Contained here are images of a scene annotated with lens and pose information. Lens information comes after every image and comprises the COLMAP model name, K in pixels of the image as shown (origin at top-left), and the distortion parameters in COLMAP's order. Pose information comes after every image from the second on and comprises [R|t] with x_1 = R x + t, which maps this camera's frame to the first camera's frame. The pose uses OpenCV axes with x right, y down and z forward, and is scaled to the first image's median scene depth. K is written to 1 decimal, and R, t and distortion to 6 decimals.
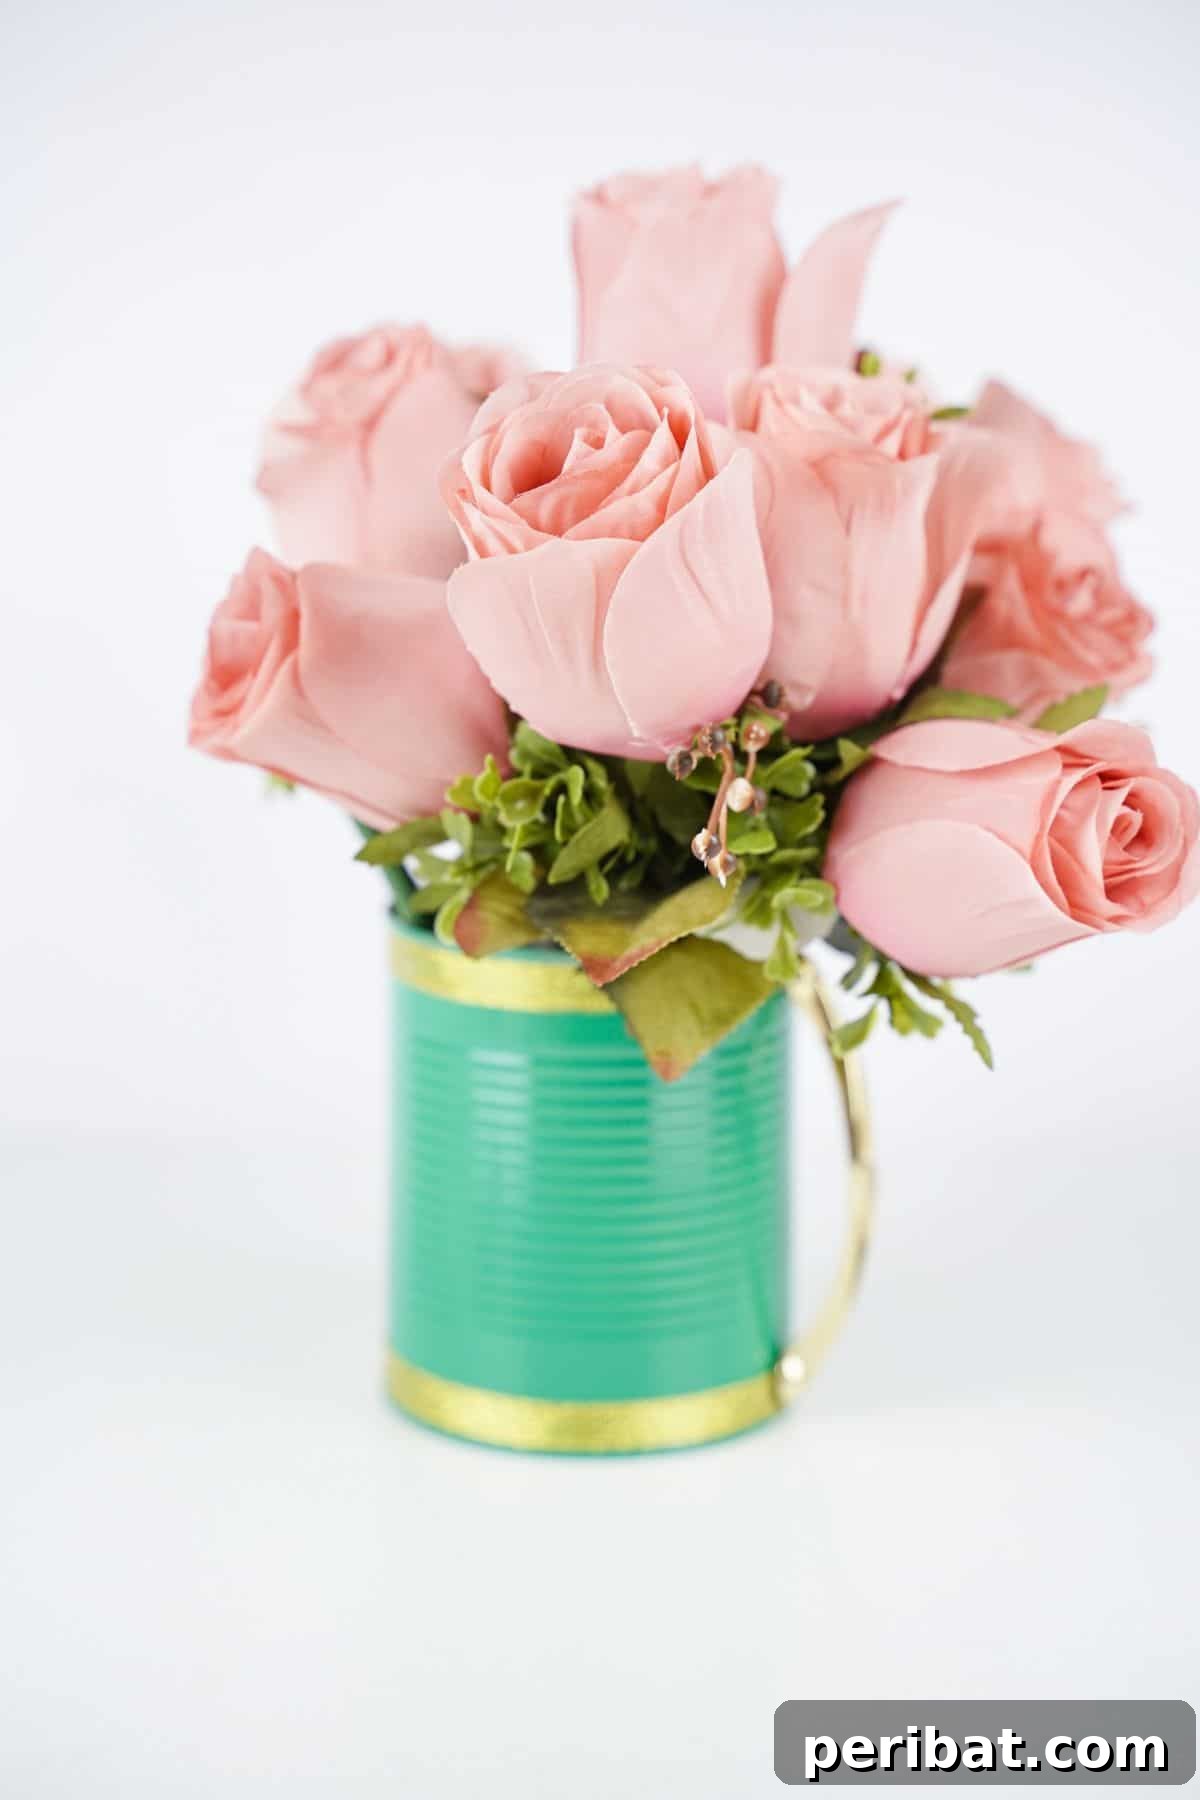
lens RADIAL K [[3165.6, 0, 600.0], [0, 3165.6, 900.0], [0, 0, 1]] dist [0.214331, -0.006001]
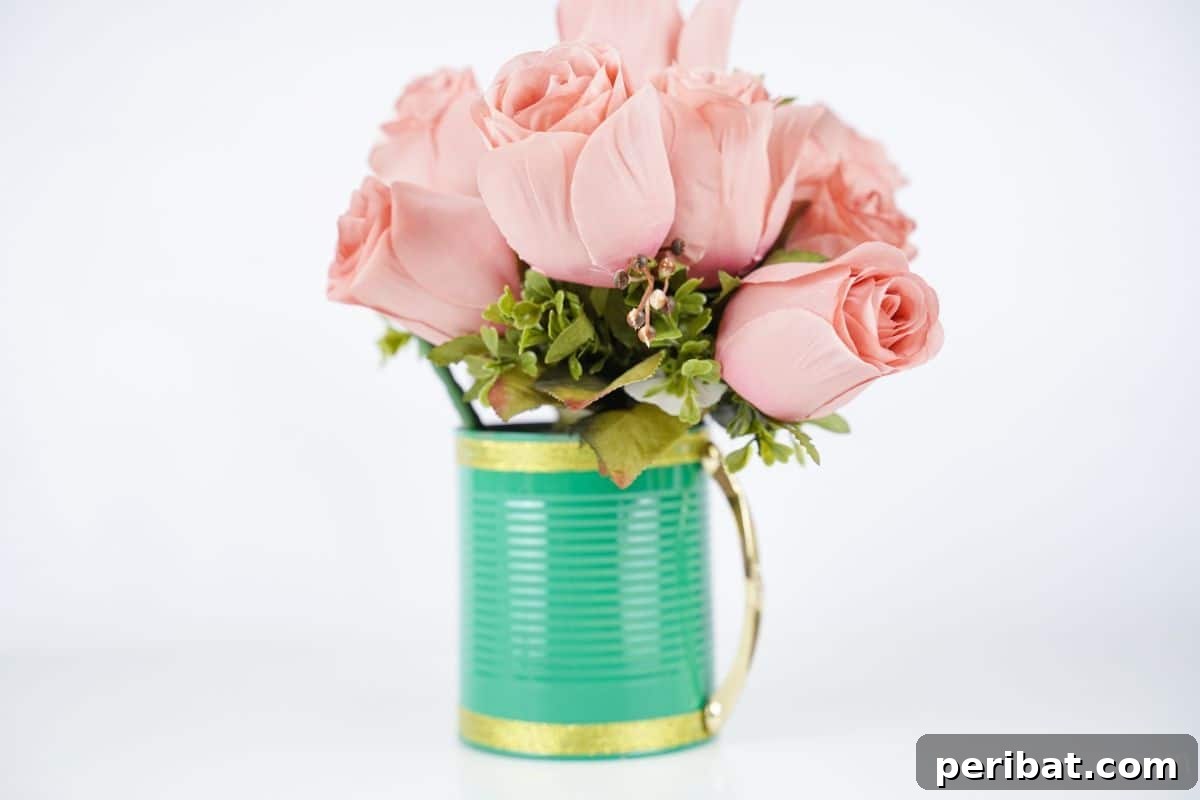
lens RADIAL K [[2110.4, 0, 600.0], [0, 2110.4, 400.0], [0, 0, 1]] dist [0.214331, -0.006001]
pose [[0.999401, -0.028886, -0.019065, 0.032455], [0.025655, 0.988025, -0.152148, 0.180021], [0.023232, 0.151568, 0.988174, -0.077111]]
